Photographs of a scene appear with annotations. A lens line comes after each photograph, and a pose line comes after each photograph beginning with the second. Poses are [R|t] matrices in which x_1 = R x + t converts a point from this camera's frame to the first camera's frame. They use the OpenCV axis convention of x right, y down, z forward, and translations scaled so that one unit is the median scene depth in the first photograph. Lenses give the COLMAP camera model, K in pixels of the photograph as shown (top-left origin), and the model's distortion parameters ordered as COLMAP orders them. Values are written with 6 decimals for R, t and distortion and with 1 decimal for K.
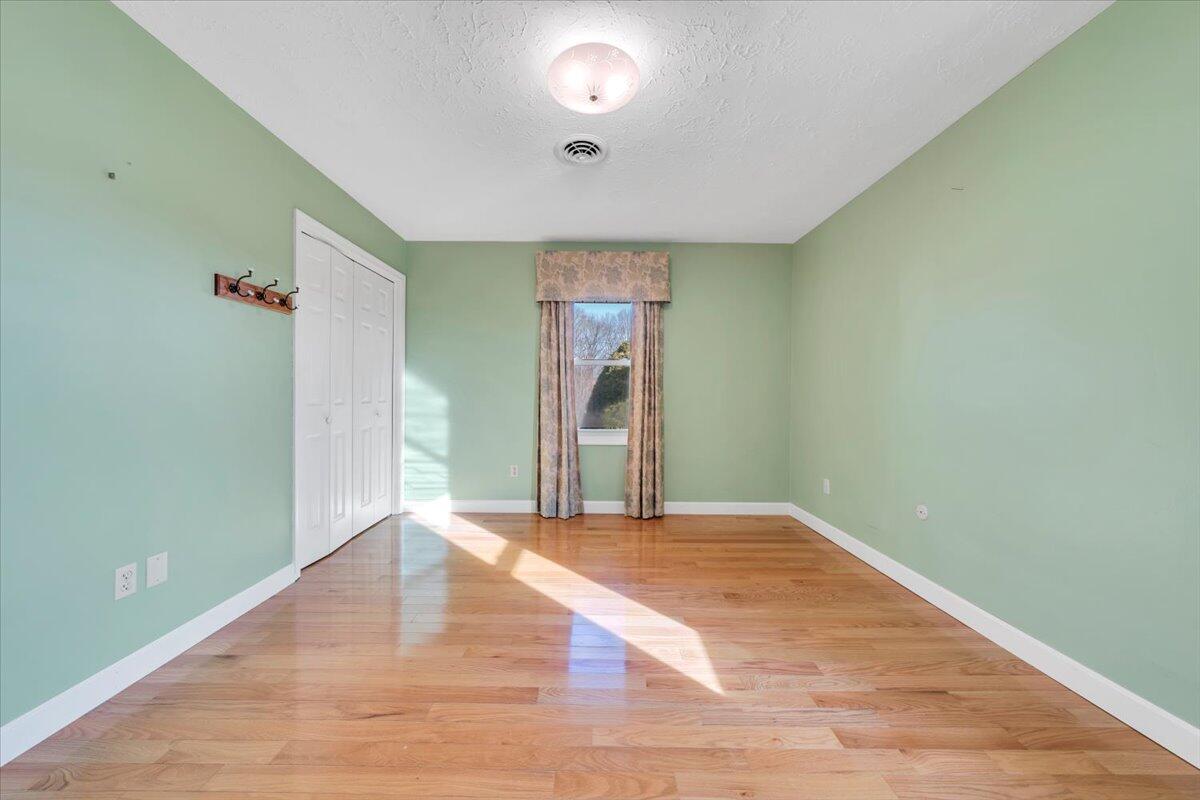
lens RADIAL K [[412.1, 0, 595.9], [0, 412.1, 395.0], [0, 0, 1]] dist [-0.000432, -0.000056]
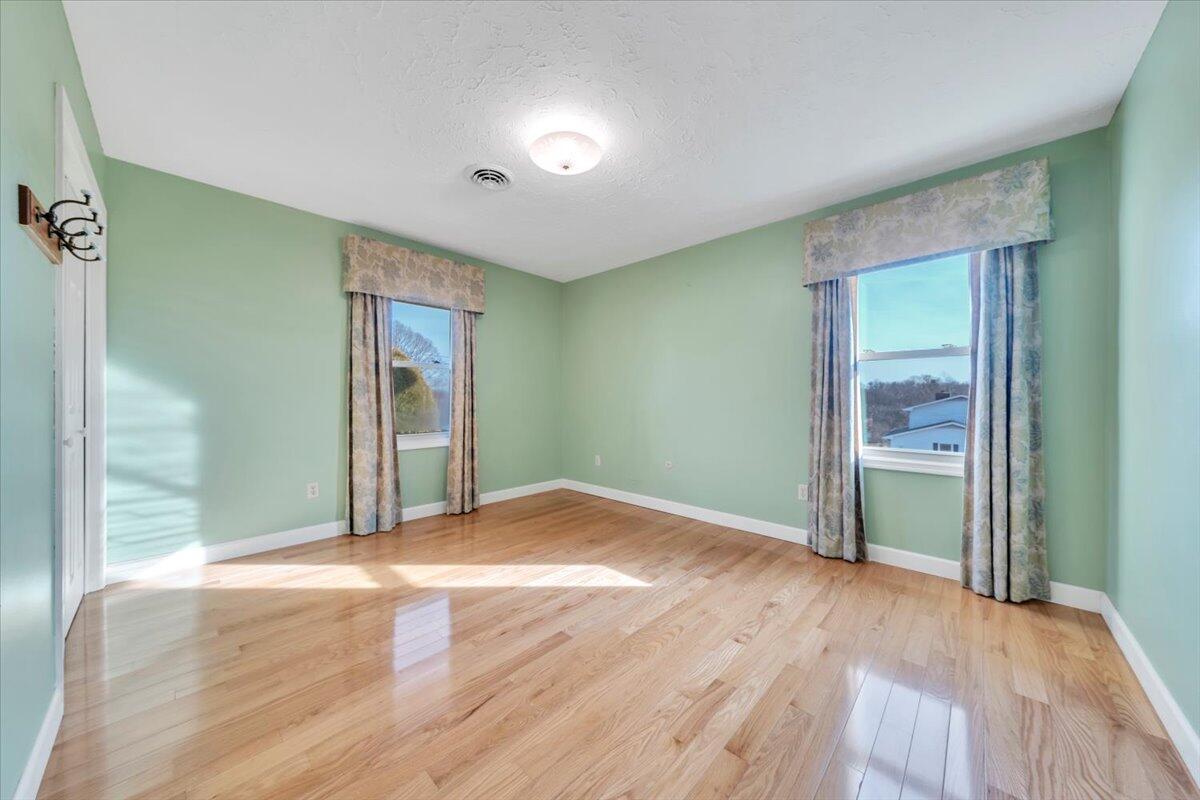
lens RADIAL K [[412.1, 0, 595.9], [0, 412.1, 395.0], [0, 0, 1]] dist [-0.000432, -0.000056]
pose [[0.676856, 0.001090, 0.736114, -0.435711], [-0.003585, 0.999992, 0.001816, -0.010611], [-0.736106, -0.003868, 0.676855, 0.024277]]
